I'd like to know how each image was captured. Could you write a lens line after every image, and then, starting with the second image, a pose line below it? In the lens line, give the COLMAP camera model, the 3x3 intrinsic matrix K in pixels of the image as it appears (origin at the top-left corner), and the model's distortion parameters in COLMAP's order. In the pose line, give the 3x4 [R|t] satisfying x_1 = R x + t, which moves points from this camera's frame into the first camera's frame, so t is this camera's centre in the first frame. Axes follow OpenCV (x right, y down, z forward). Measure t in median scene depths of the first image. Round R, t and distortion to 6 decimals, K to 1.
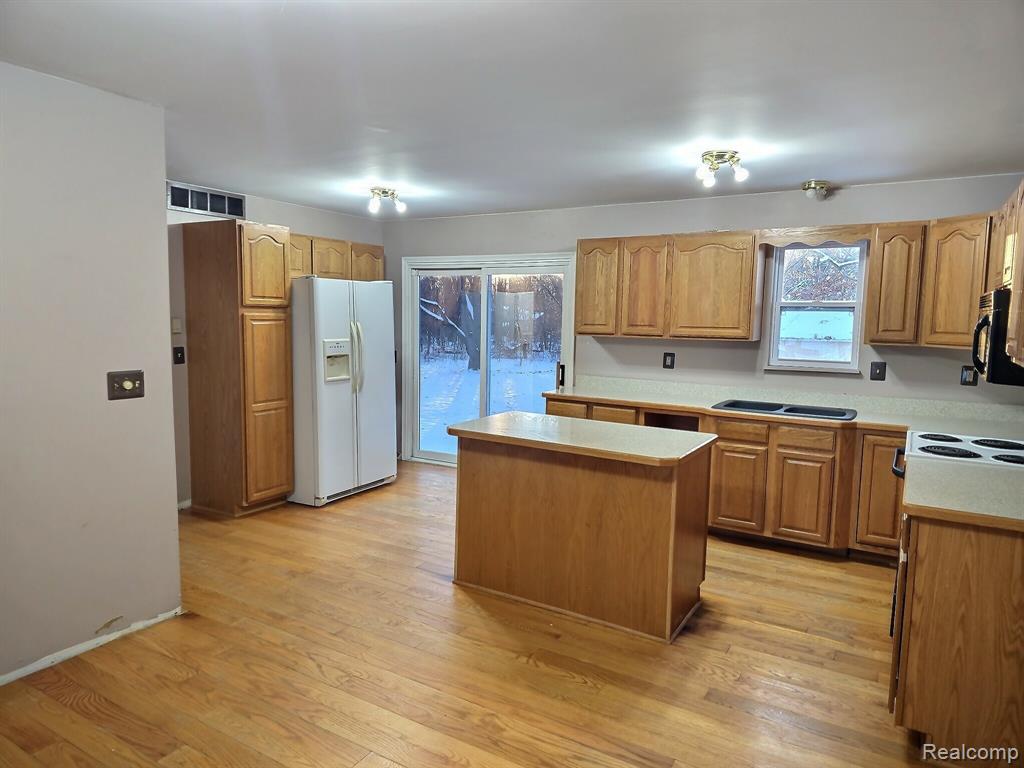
lens RADIAL K [[677.6, 0, 506.1], [0, 677.6, 385.6], [0, 0, 1]] dist [0.078561, -0.073576]
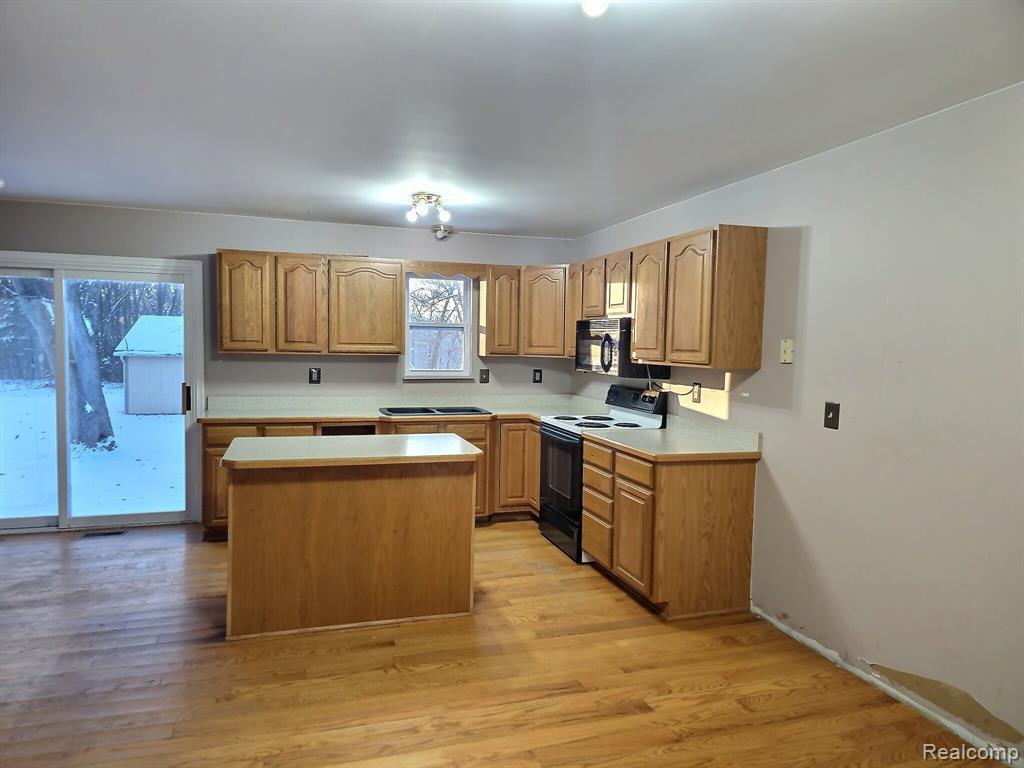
lens RADIAL K [[677.6, 0, 506.1], [0, 677.6, 385.6], [0, 0, 1]] dist [0.078561, -0.073576]
pose [[0.655462, -0.054623, 0.753250, -0.449204], [0.073376, 0.997268, 0.008469, -0.012660], [-0.751655, 0.049720, 0.657680, 0.138227]]
